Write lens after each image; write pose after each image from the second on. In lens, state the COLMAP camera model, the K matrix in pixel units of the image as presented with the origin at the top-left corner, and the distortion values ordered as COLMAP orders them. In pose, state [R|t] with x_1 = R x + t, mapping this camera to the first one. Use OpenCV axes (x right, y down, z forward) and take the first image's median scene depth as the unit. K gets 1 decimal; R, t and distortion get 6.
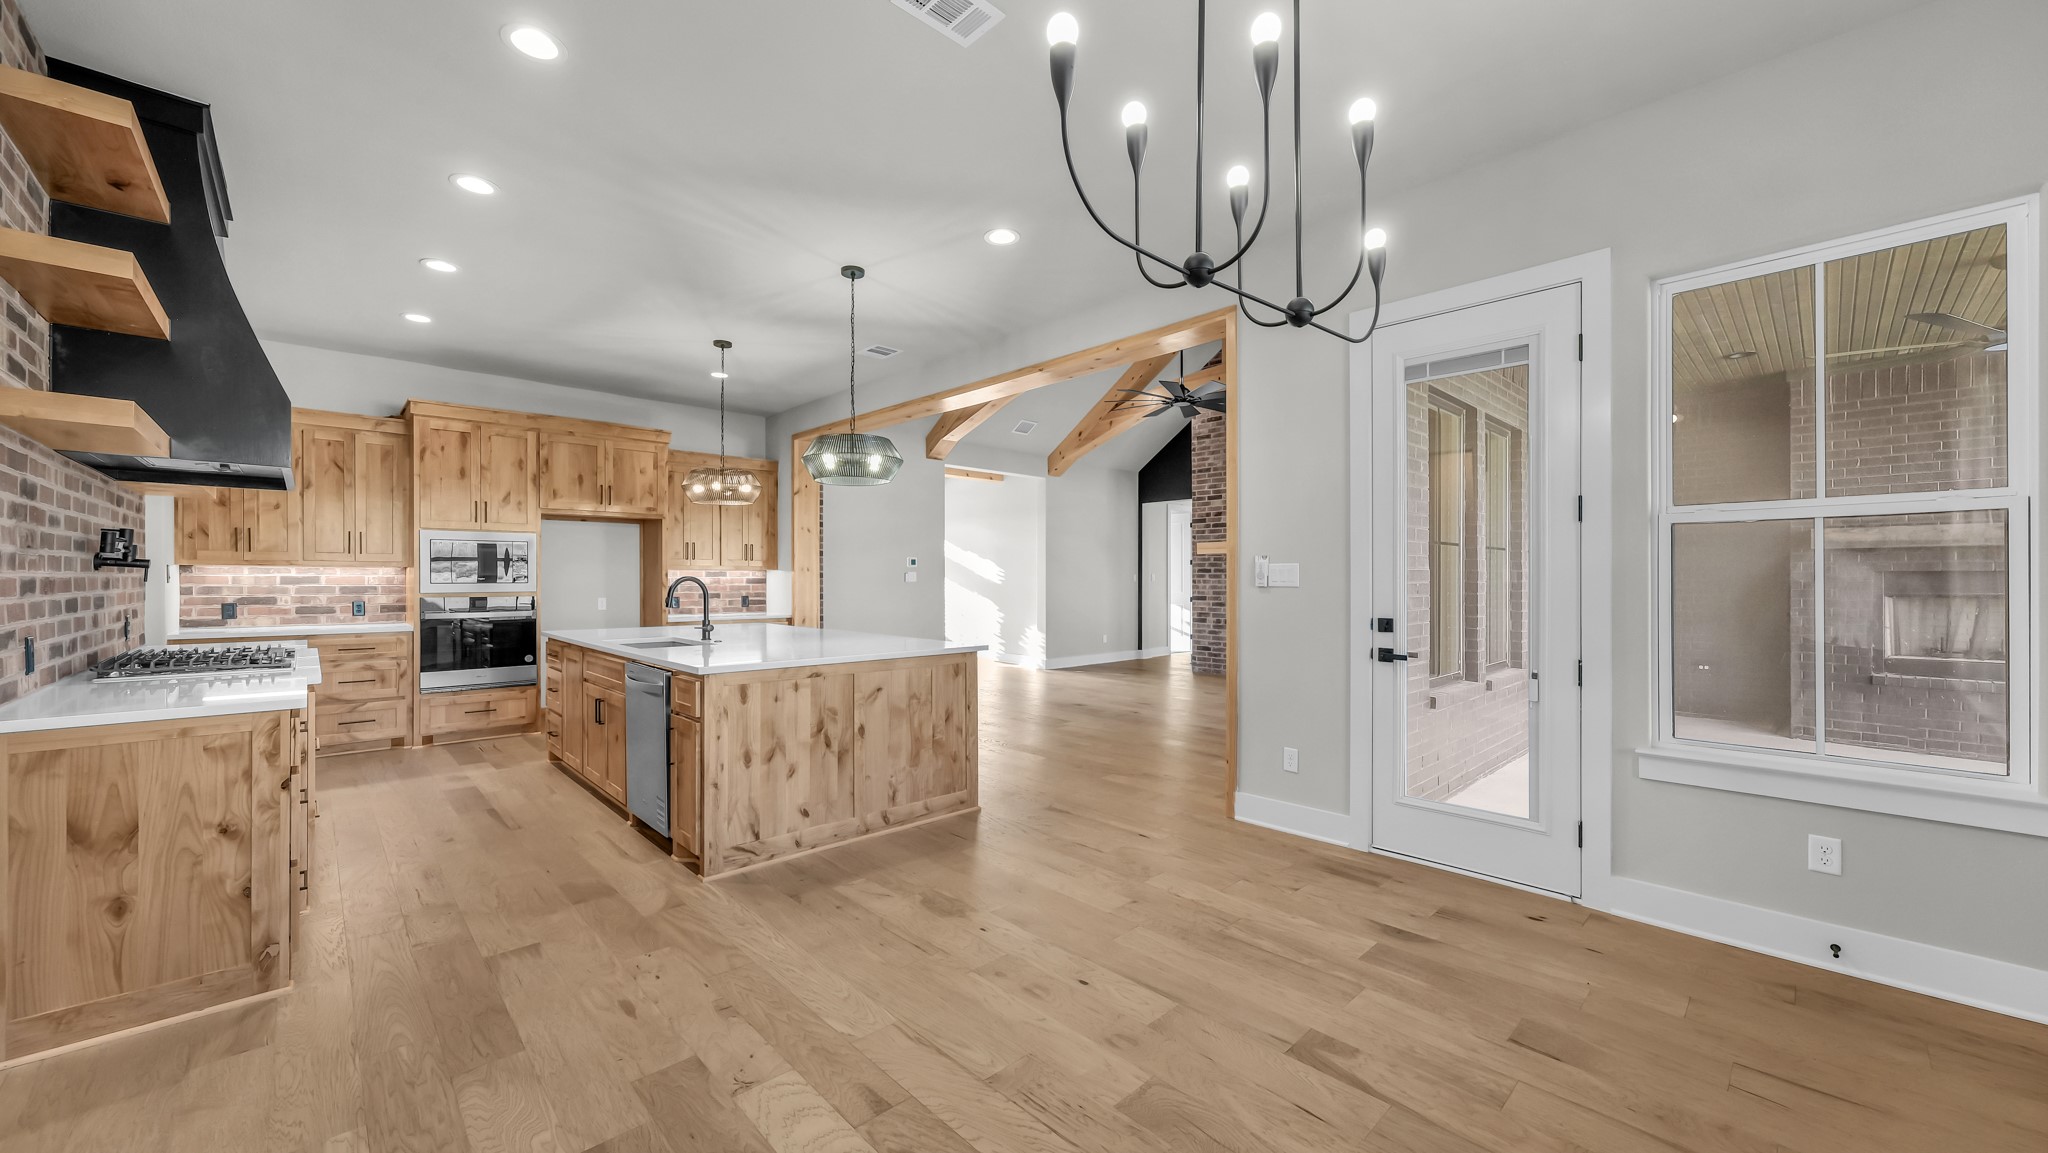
lens RADIAL K [[747.9, 0, 1003.3], [0, 747.9, 579.4], [0, 0, 1]] dist [0.000960, 0.003899]
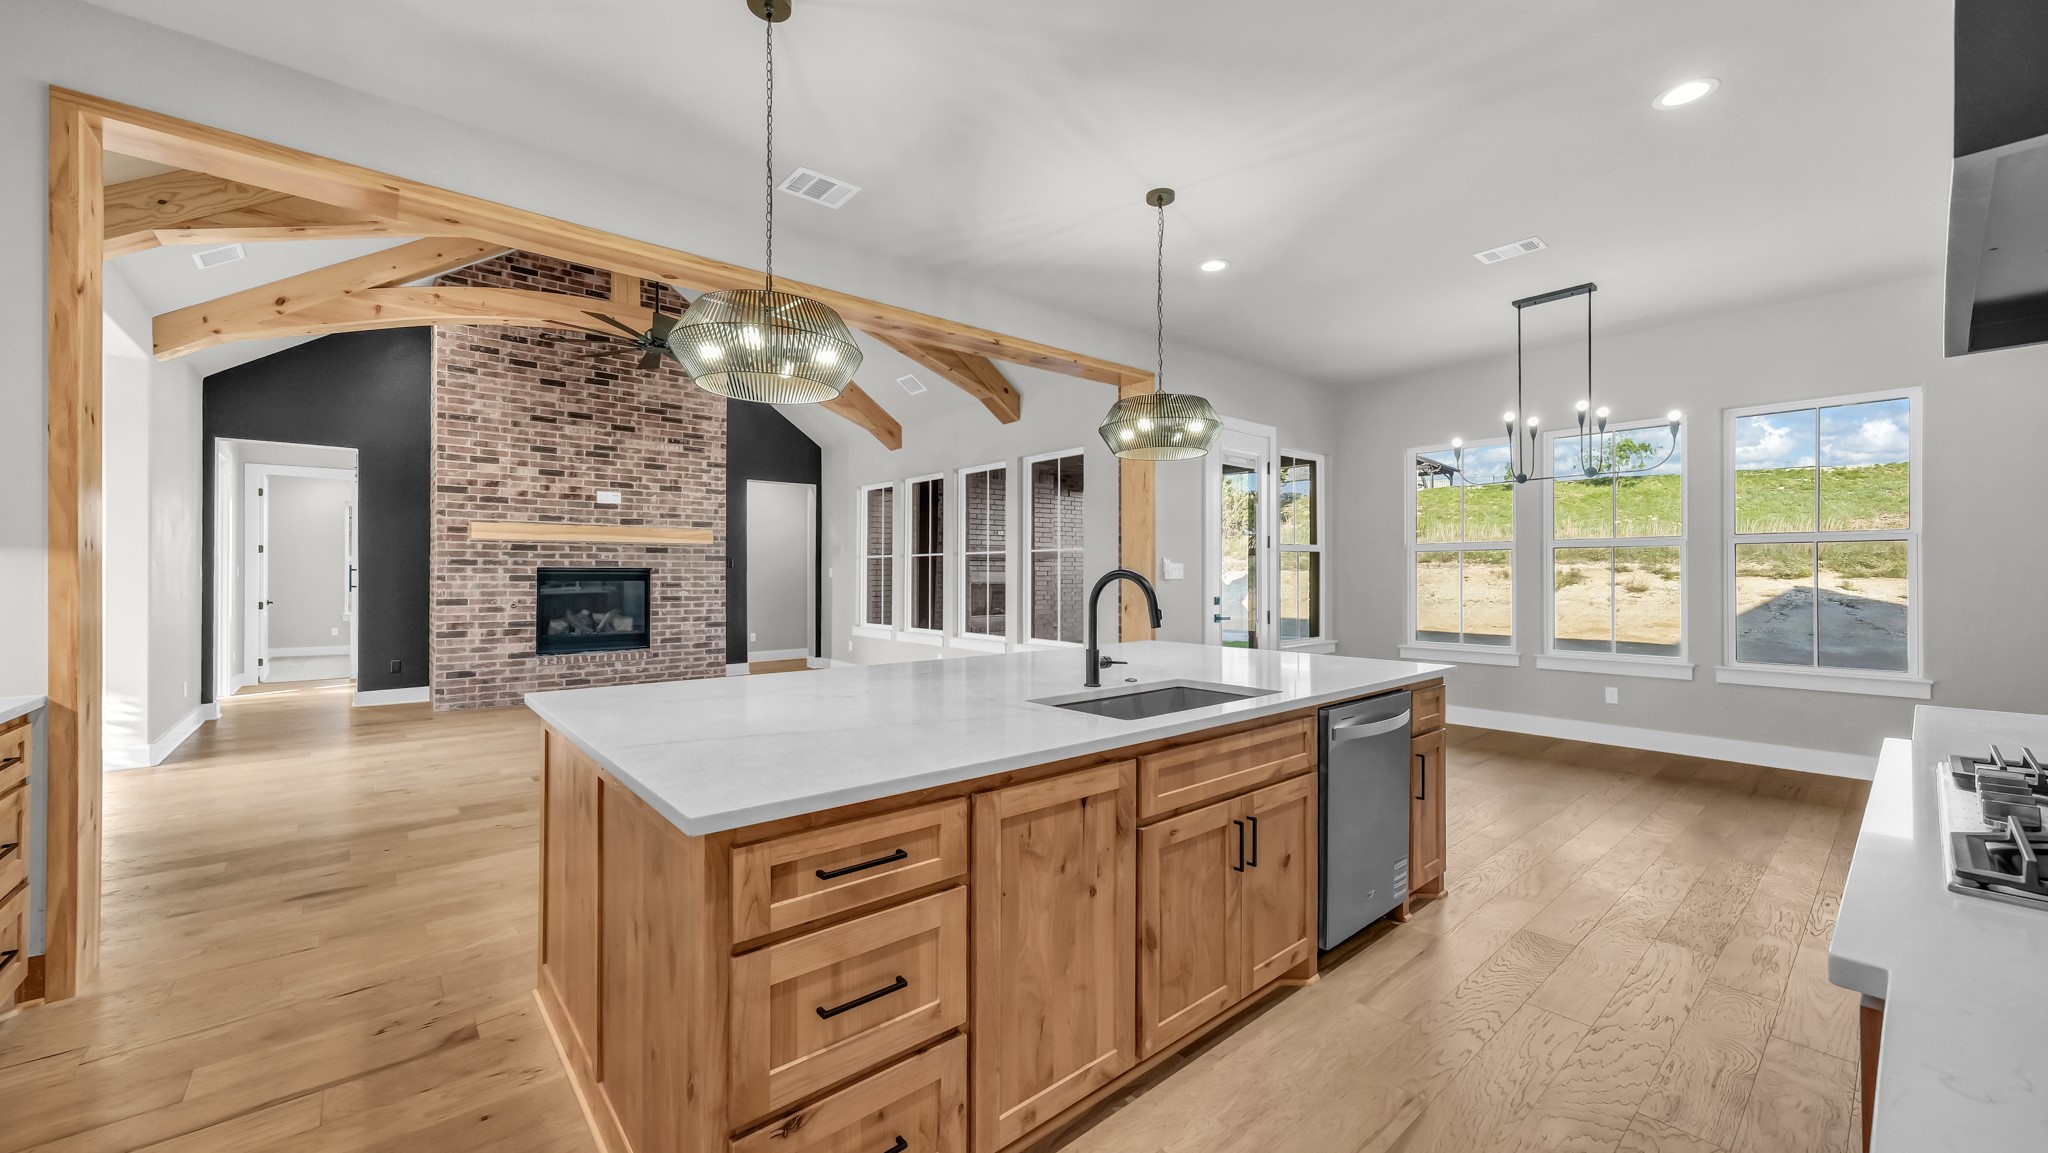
lens RADIAL K [[795.9, 0, 996.5], [0, 795.9, 571.6], [0, 0, 1]] dist [0.001587, 0.000383]
pose [[0.045036, 0.003399, 0.998980, -1.187870], [-0.000022, 0.999994, -0.003402, -0.001181], [-0.998985, 0.000132, 0.045035, 1.257692]]
